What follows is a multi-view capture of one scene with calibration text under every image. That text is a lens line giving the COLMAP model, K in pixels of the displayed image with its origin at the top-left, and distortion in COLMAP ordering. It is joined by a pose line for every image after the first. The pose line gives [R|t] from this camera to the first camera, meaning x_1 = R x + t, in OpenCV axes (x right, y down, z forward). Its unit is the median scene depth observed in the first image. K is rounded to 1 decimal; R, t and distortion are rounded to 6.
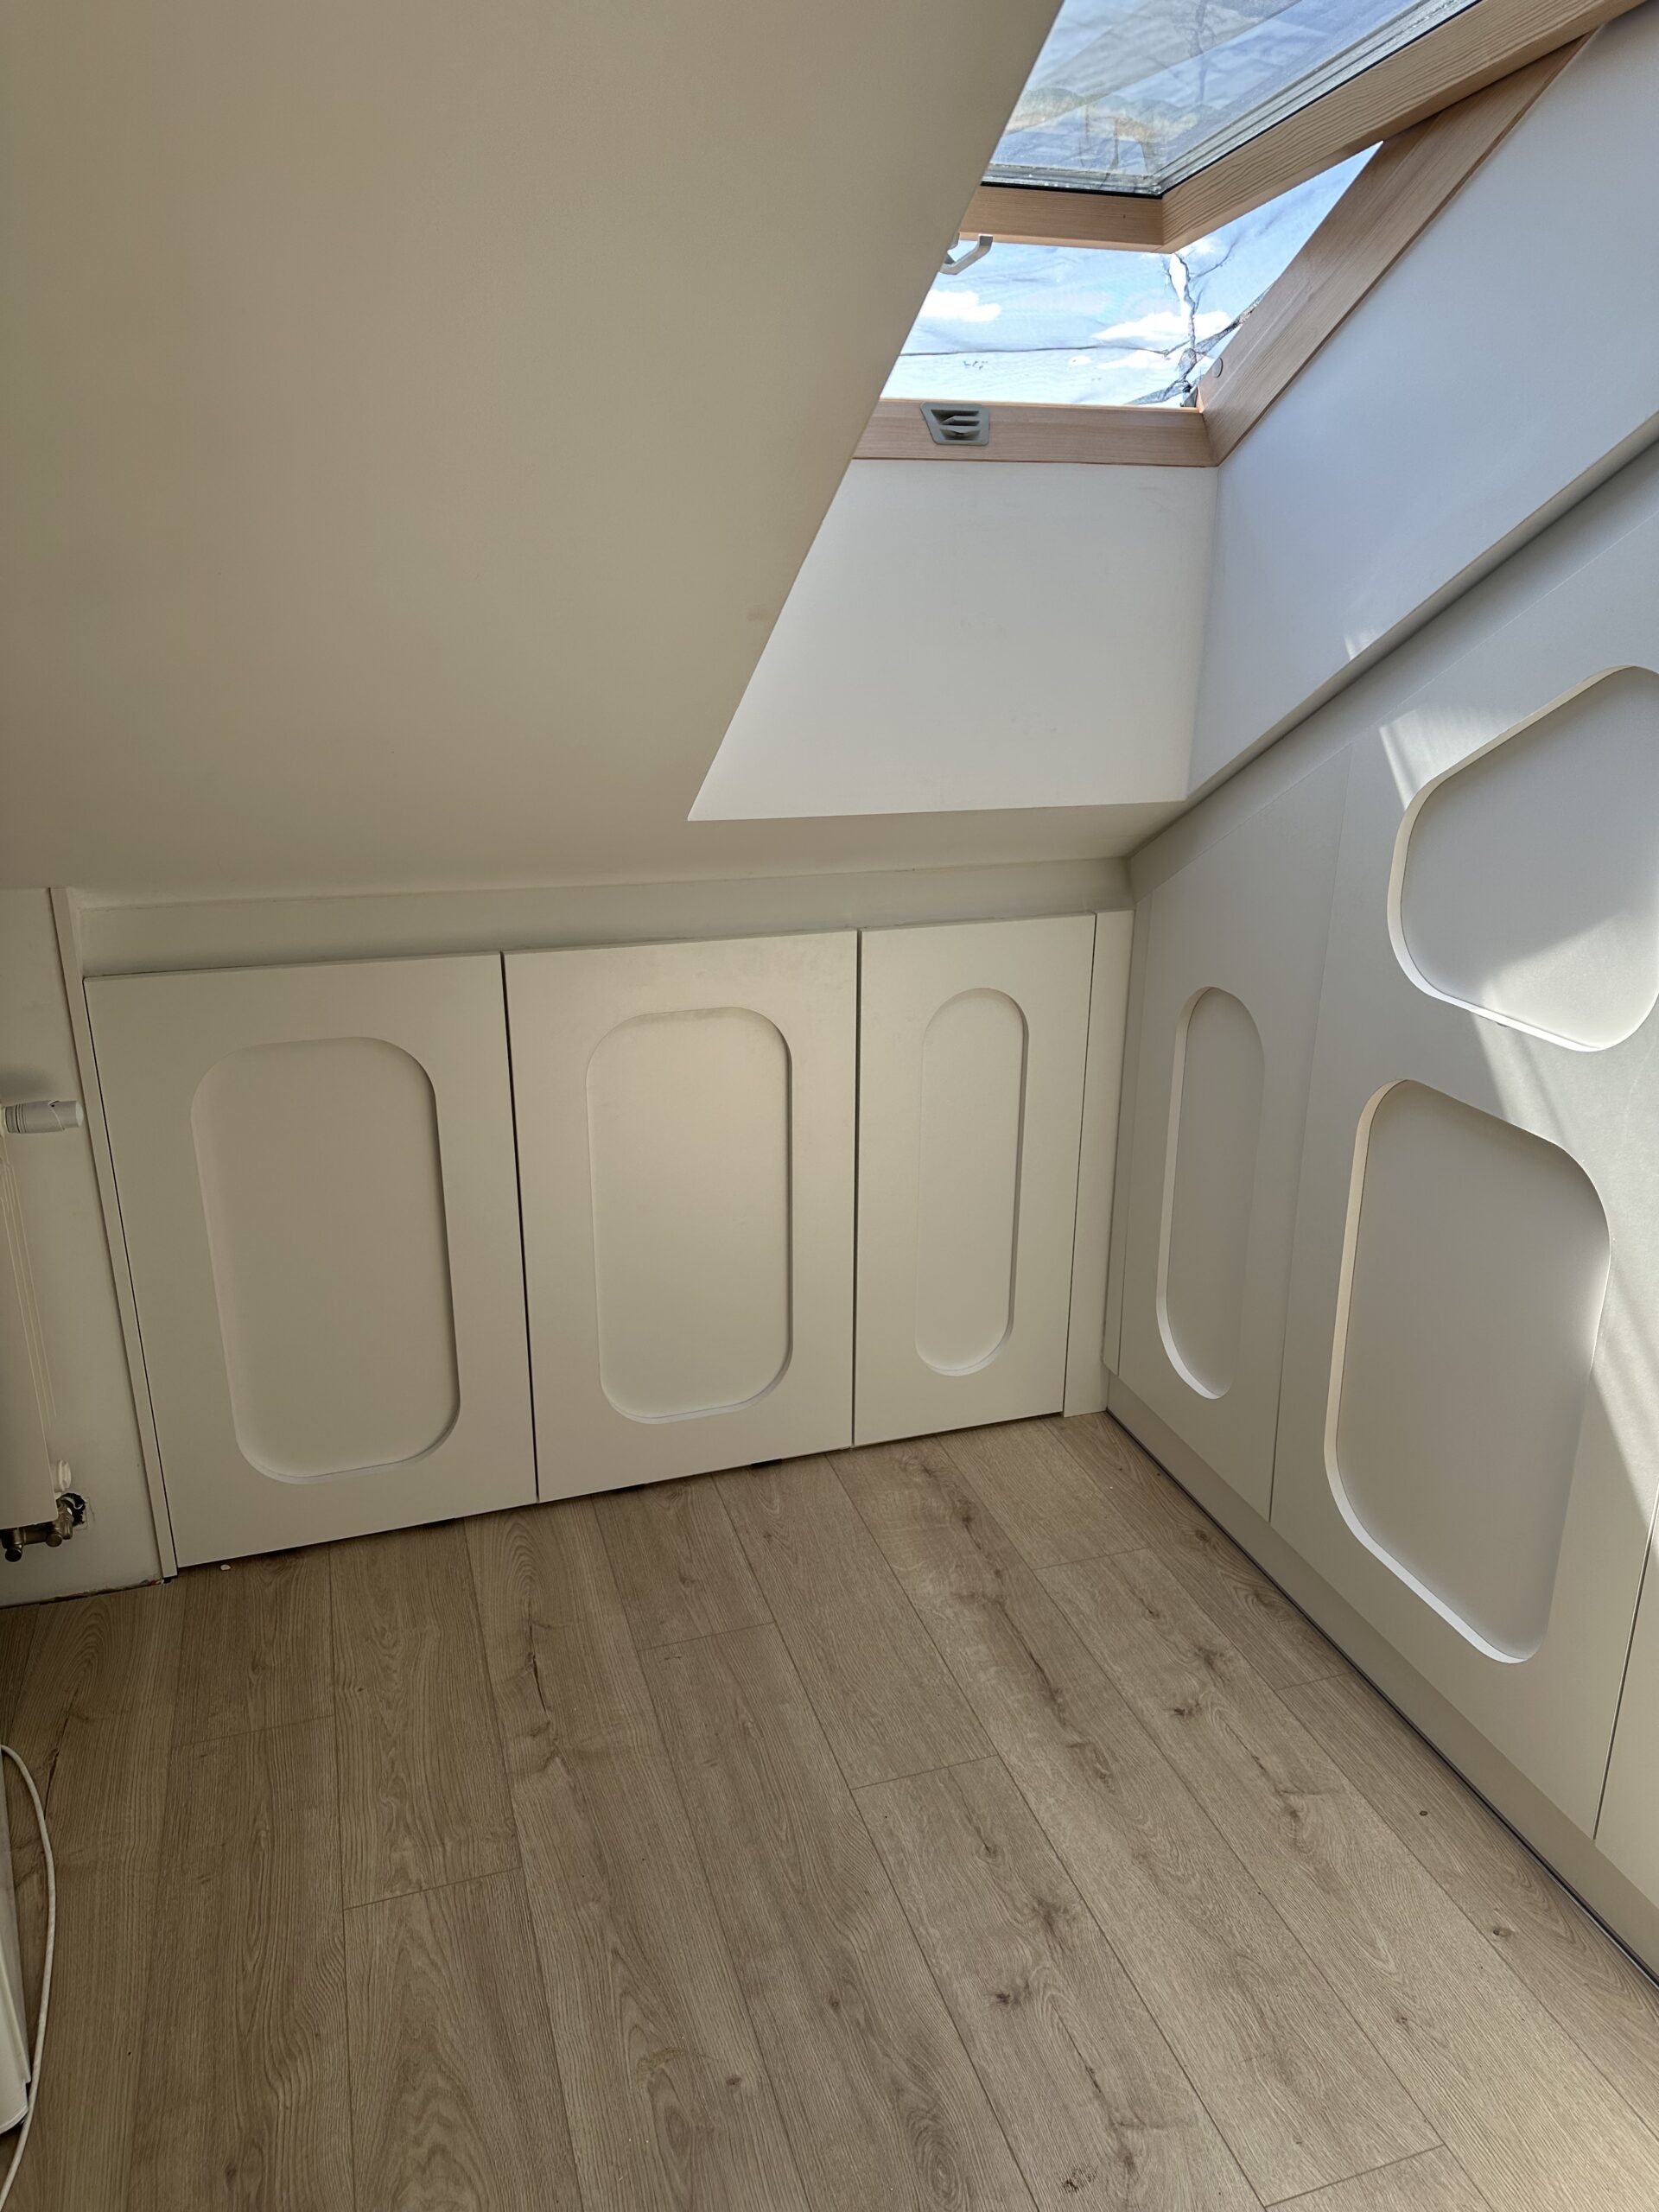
lens RADIAL K [[1545.5, 0, 819.2], [0, 1545.5, 1092.9], [0, 0, 1]] dist [0.009906, -0.027442]
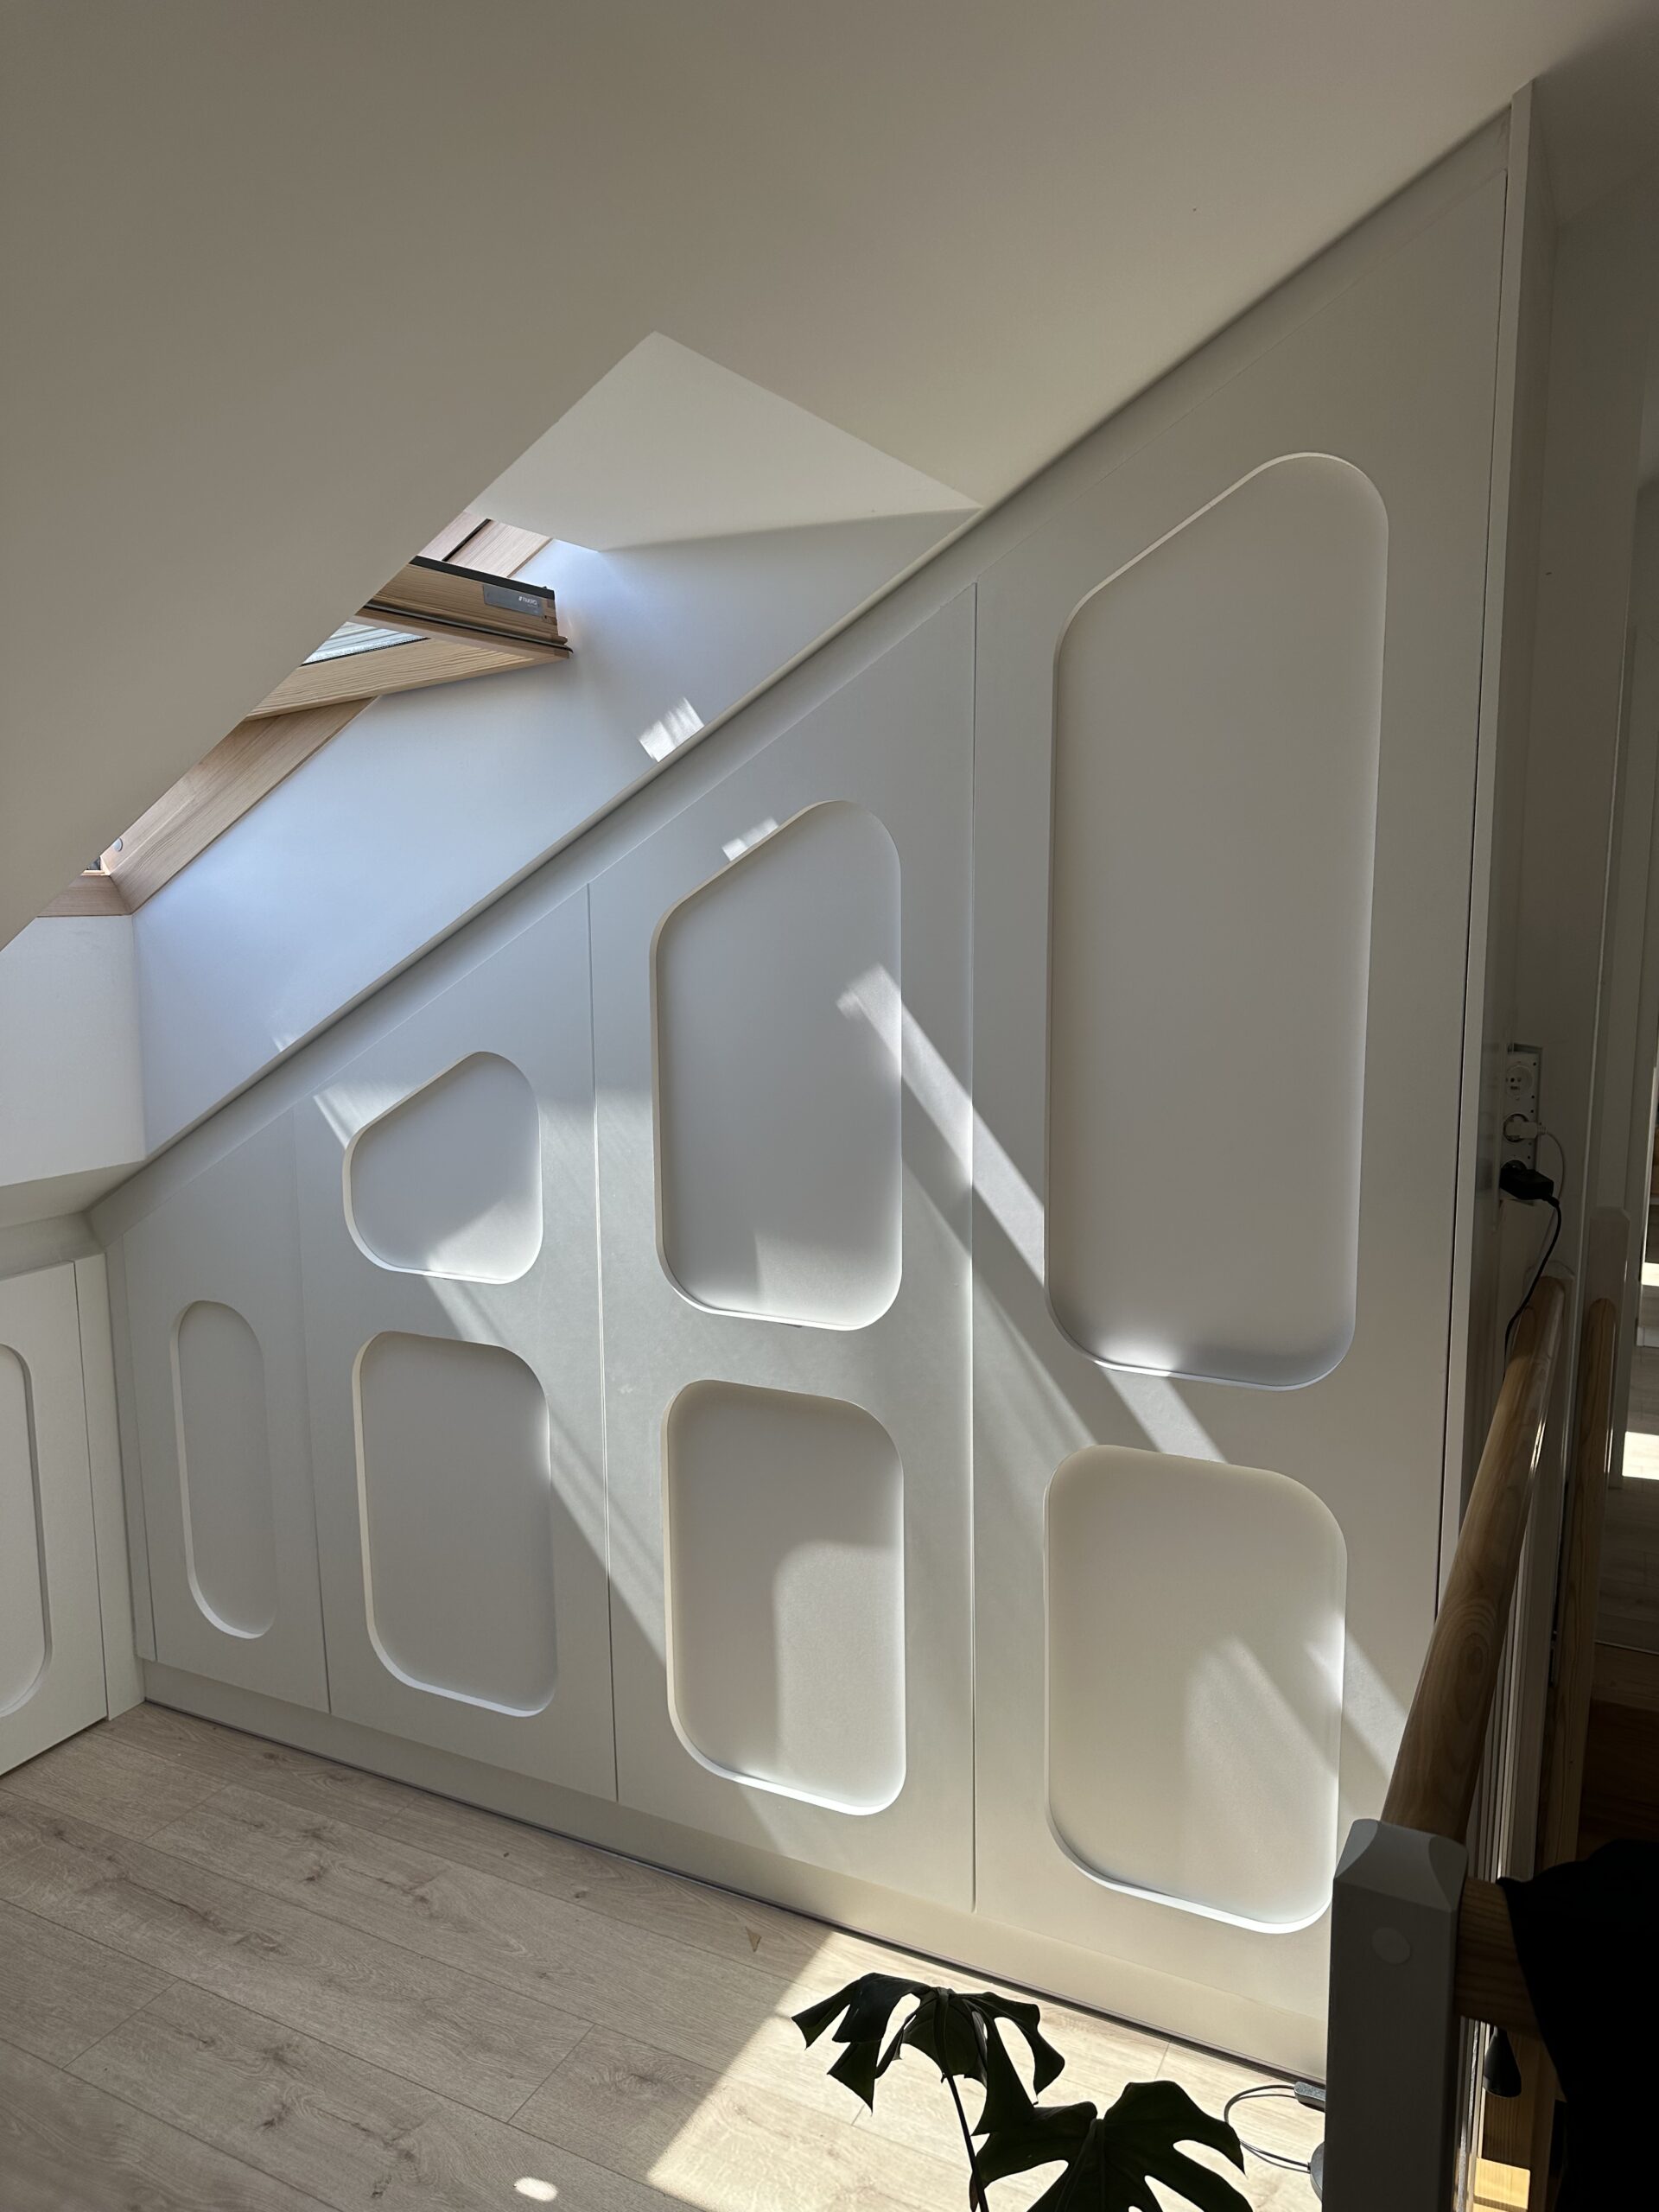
lens RADIAL K [[1545.5, 0, 824.3], [0, 1545.5, 1106.7], [0, 0, 1]] dist [0.009906, -0.027442]
pose [[0.699857, -0.112135, 0.705426, -0.309063], [0.245731, 0.965116, -0.090375, 0.019160], [-0.670684, 0.236595, 0.702998, -0.315764]]
